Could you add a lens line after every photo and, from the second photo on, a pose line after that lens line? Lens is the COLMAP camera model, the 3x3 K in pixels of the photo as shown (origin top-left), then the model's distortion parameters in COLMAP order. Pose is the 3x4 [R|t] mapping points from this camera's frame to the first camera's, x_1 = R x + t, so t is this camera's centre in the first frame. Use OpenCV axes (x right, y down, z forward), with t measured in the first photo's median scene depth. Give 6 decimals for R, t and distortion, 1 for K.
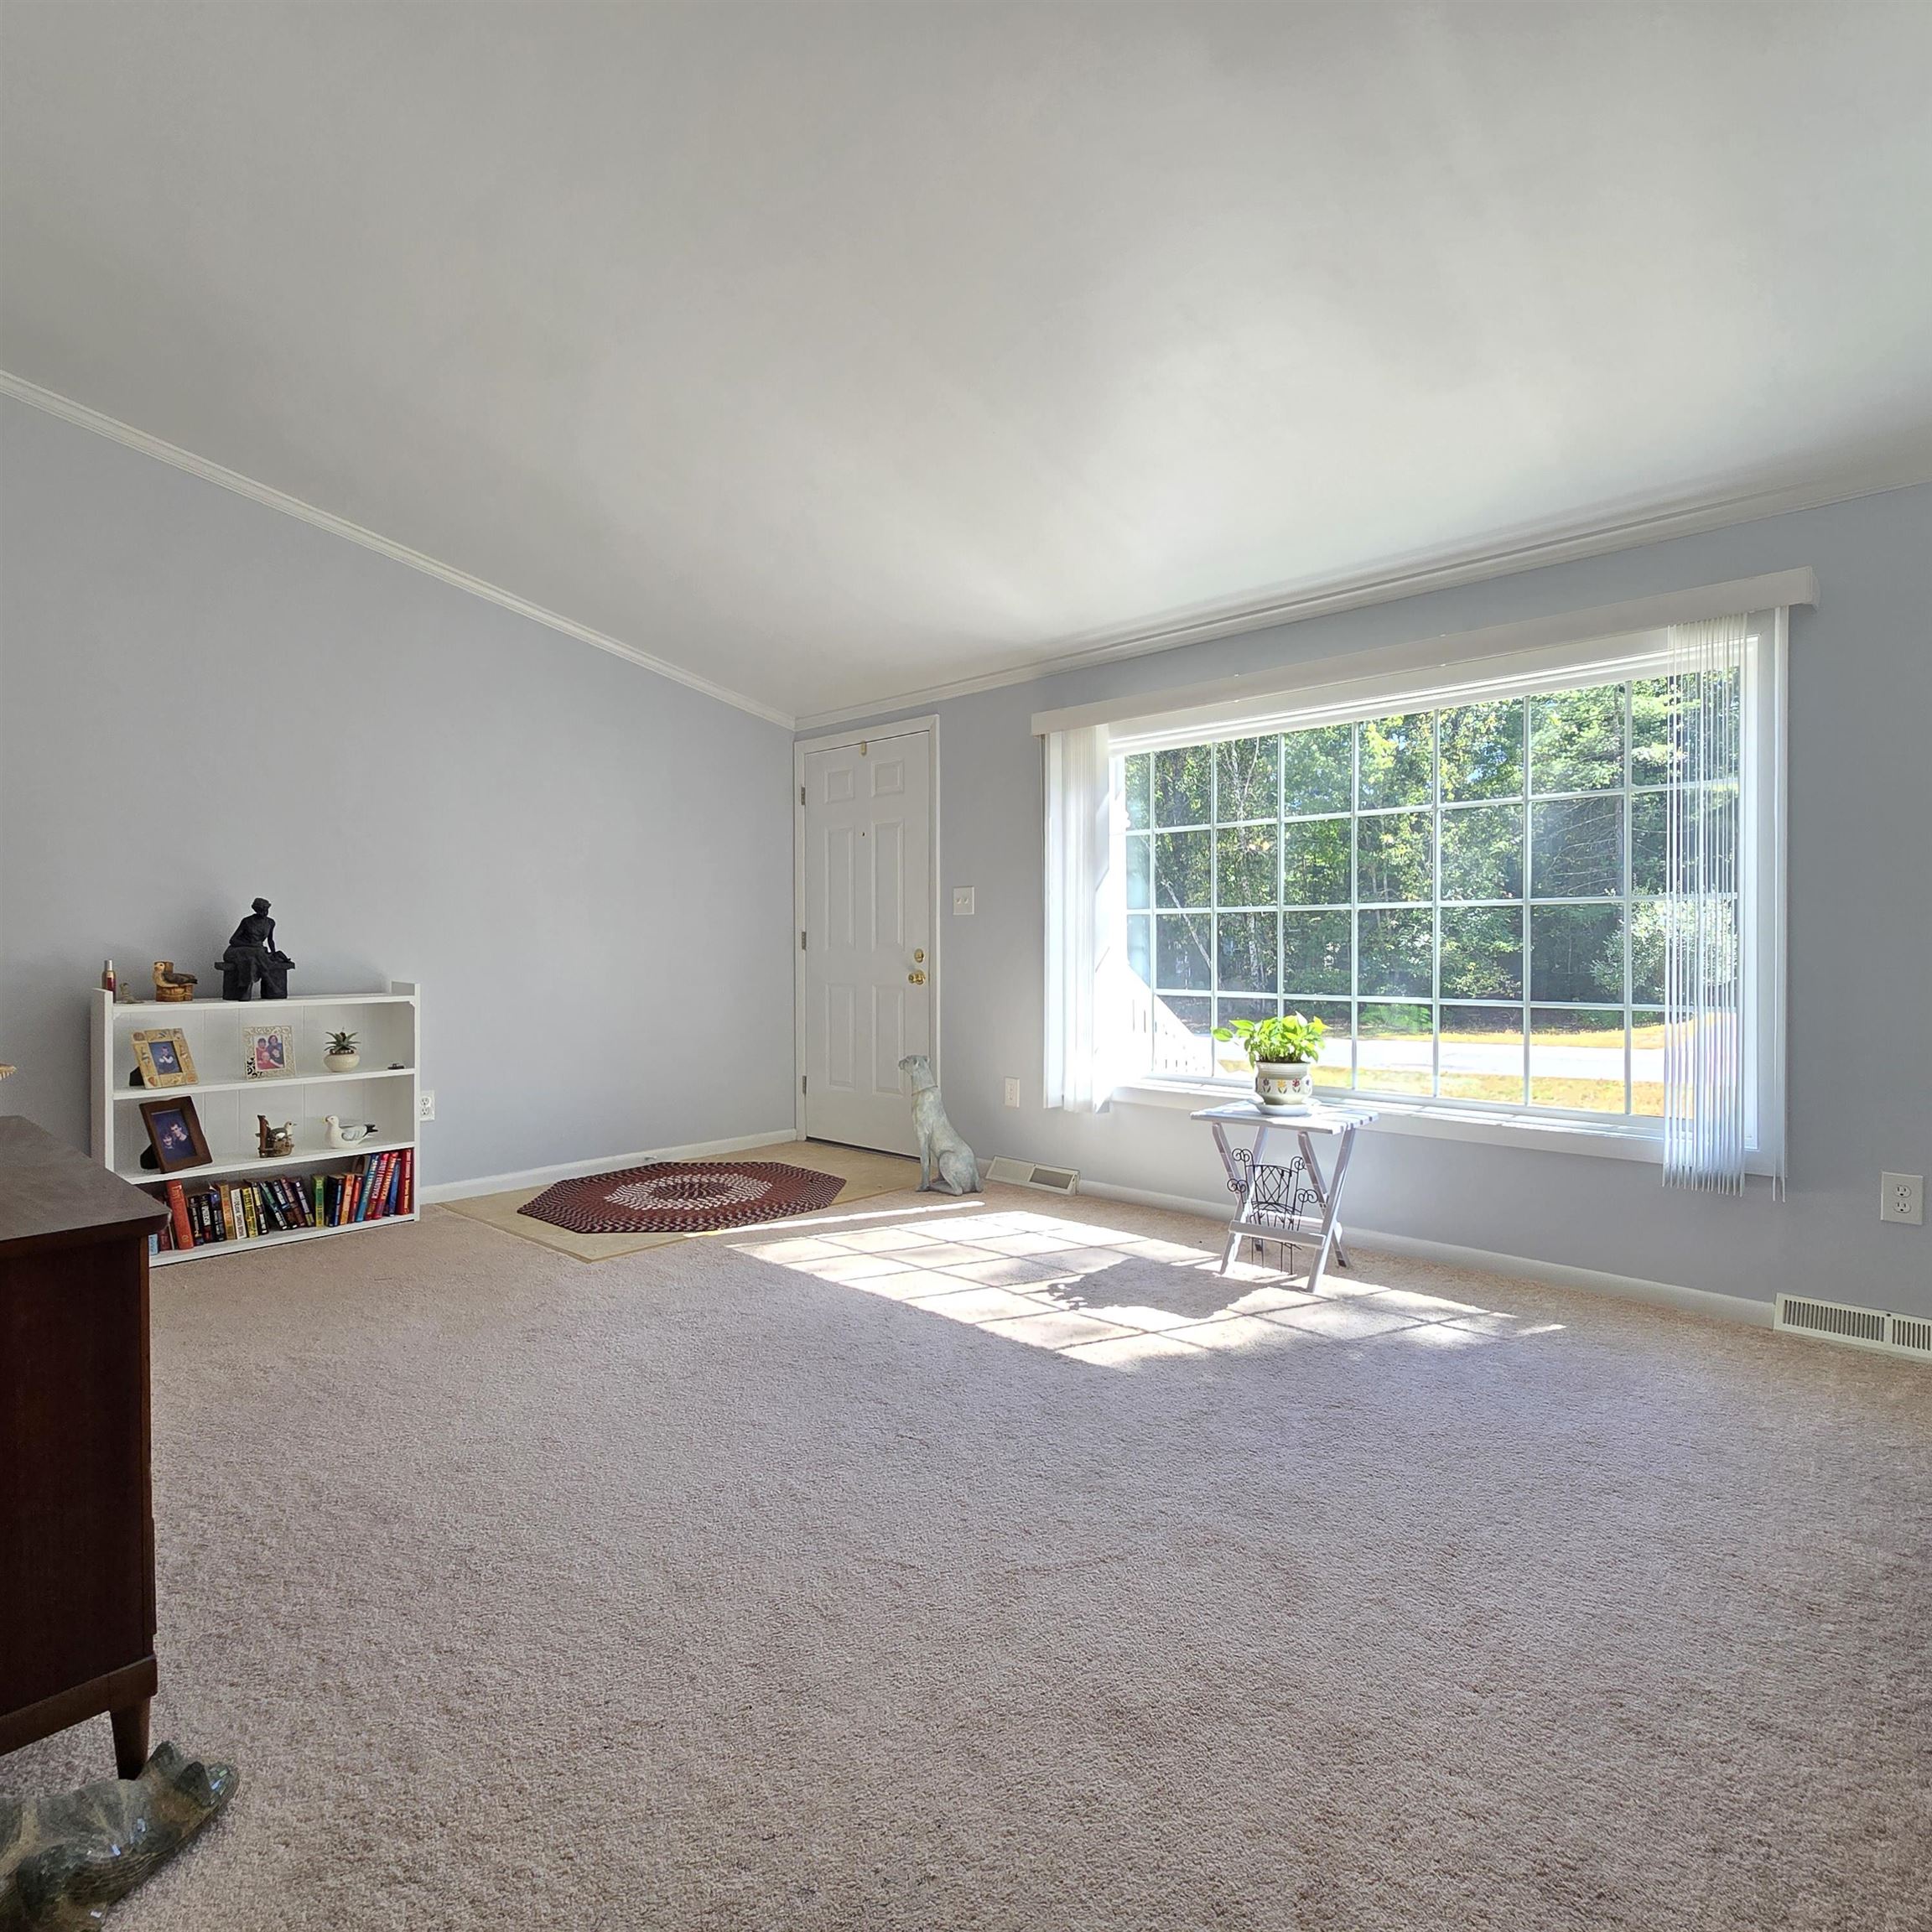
lens RADIAL K [[1044.4, 0, 946.1], [0, 1044.4, 946.0], [0, 0, 1]] dist [-0.000926, -0.001921]
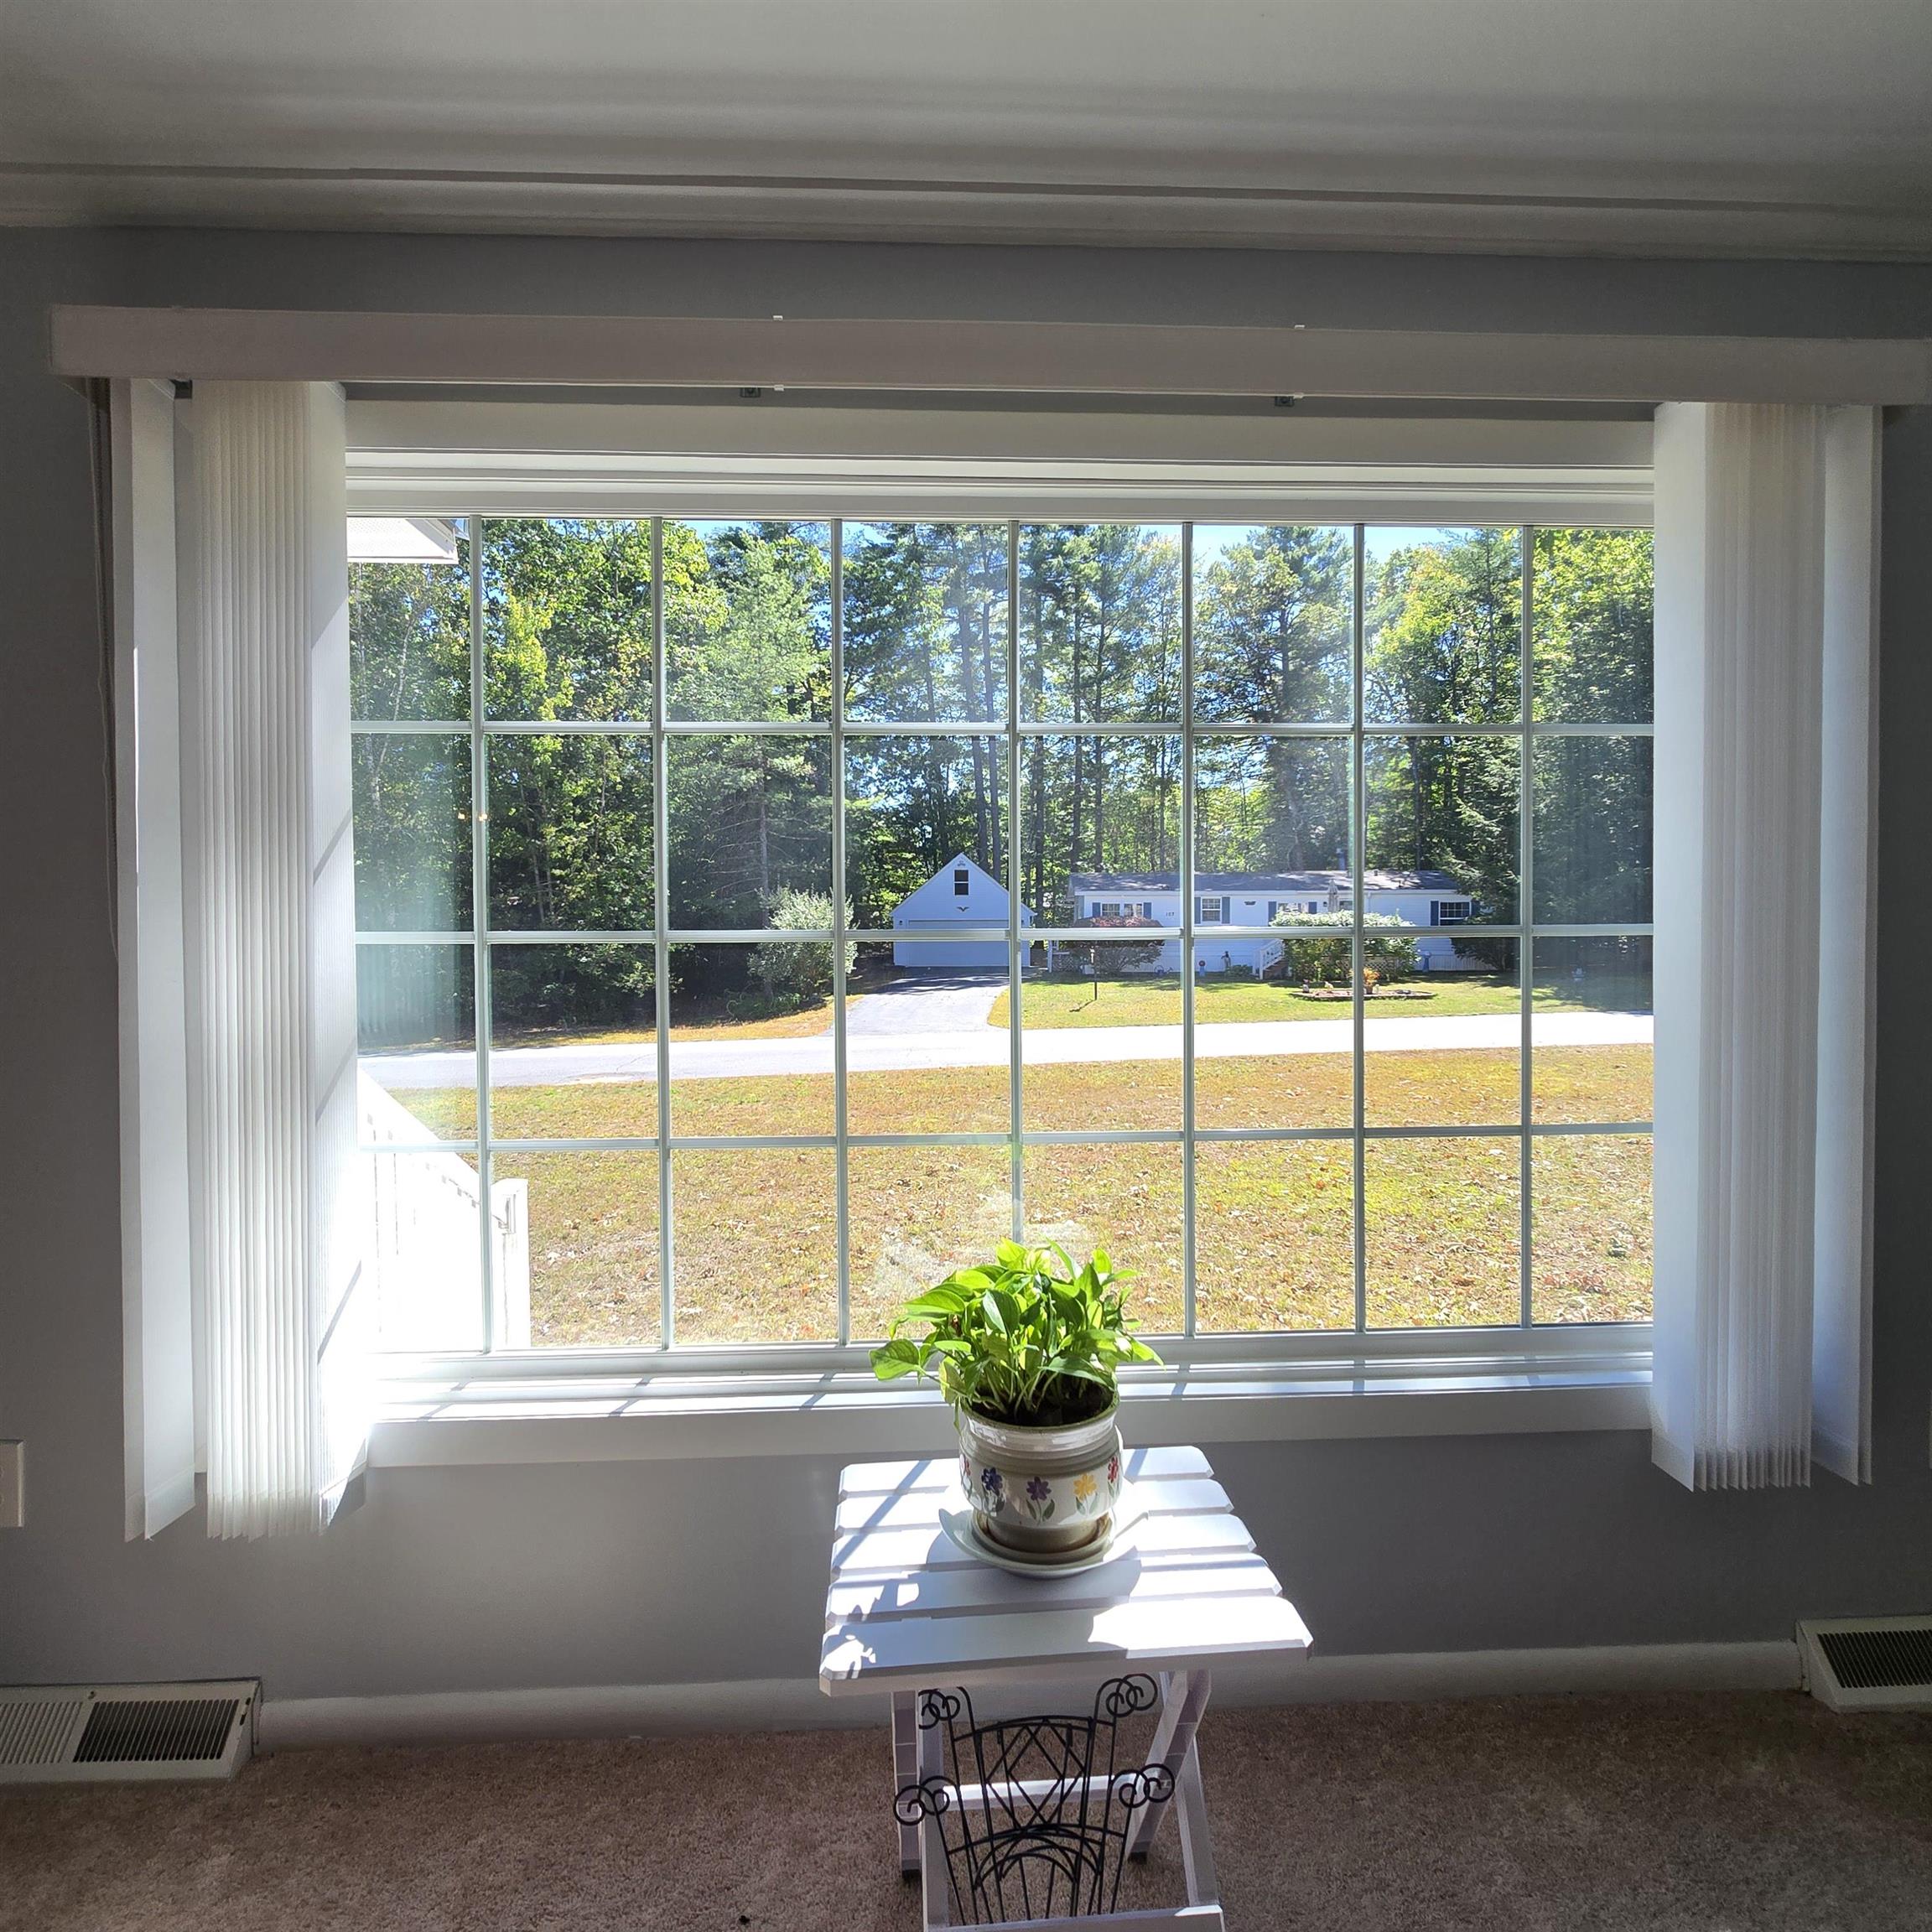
lens RADIAL K [[1044.4, 0, 946.1], [0, 1044.4, 946.0], [0, 0, 1]] dist [-0.000926, -0.001921]
pose [[0.695632, -0.014768, 0.718247, 0.046450], [0.009704, 0.999891, 0.011160, -0.035920], [-0.718333, -0.000793, 0.695699, 0.676887]]
